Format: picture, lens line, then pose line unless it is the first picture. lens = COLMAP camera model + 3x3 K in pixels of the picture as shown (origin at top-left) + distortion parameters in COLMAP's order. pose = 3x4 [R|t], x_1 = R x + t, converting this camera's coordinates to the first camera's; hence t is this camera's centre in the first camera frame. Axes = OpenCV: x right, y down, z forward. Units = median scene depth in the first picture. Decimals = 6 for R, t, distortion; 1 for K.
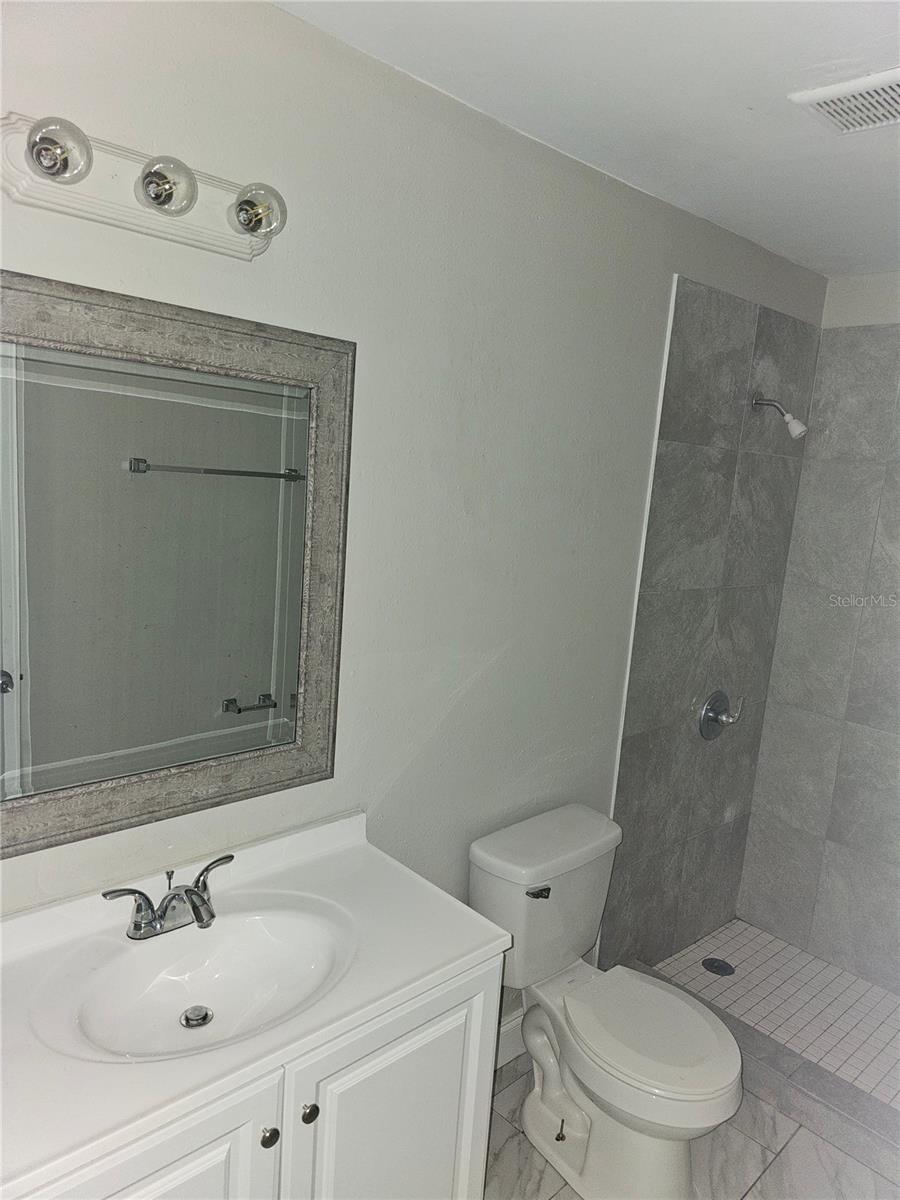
lens RADIAL K [[805.8, 0, 457.7], [0, 805.8, 601.7], [0, 0, 1]] dist [0.042899, -0.041378]
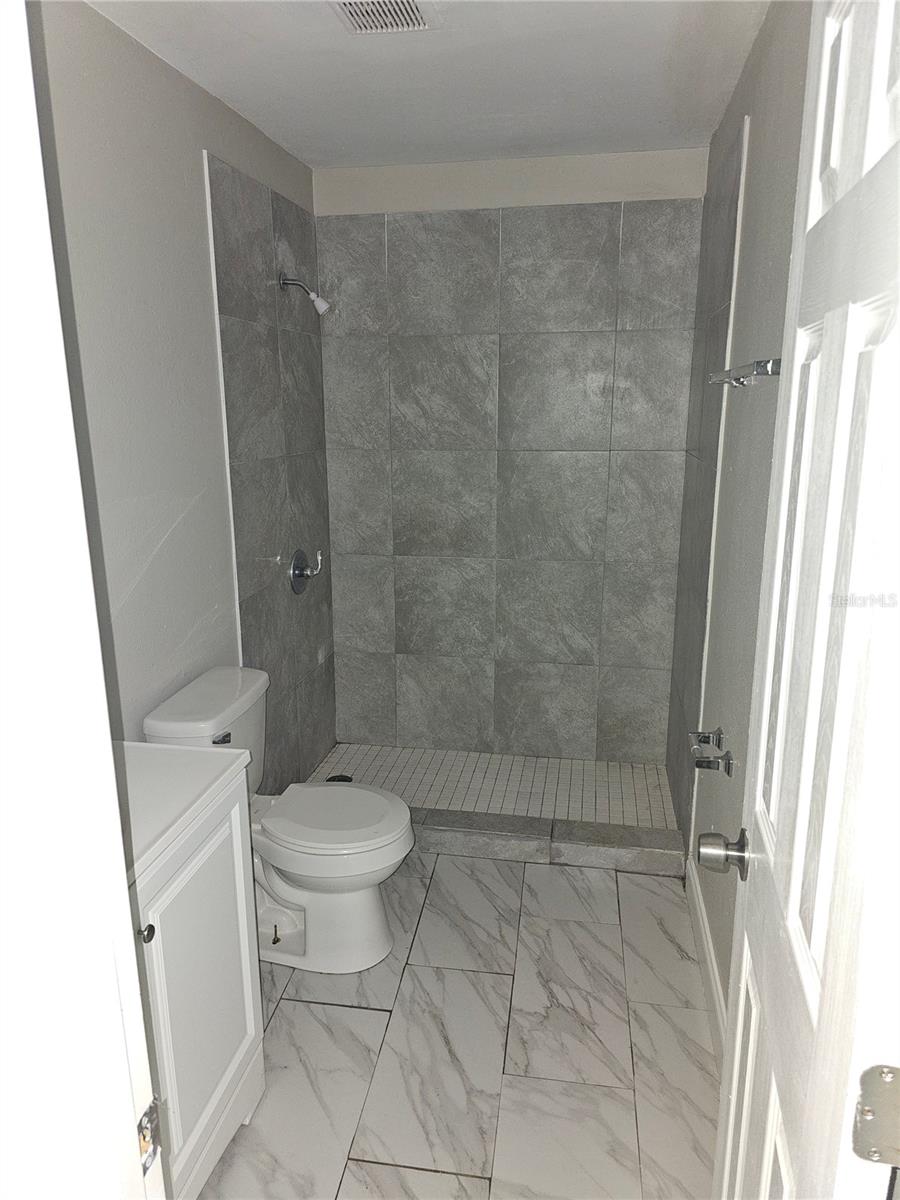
lens RADIAL K [[805.8, 0, 449.0], [0, 805.8, 598.3], [0, 0, 1]] dist [0.042899, -0.041378]
pose [[0.799882, -0.220497, 0.558185, -0.156700], [0.162416, 0.974888, 0.152362, 0.040269], [-0.577763, -0.031213, 0.815608, -0.041571]]
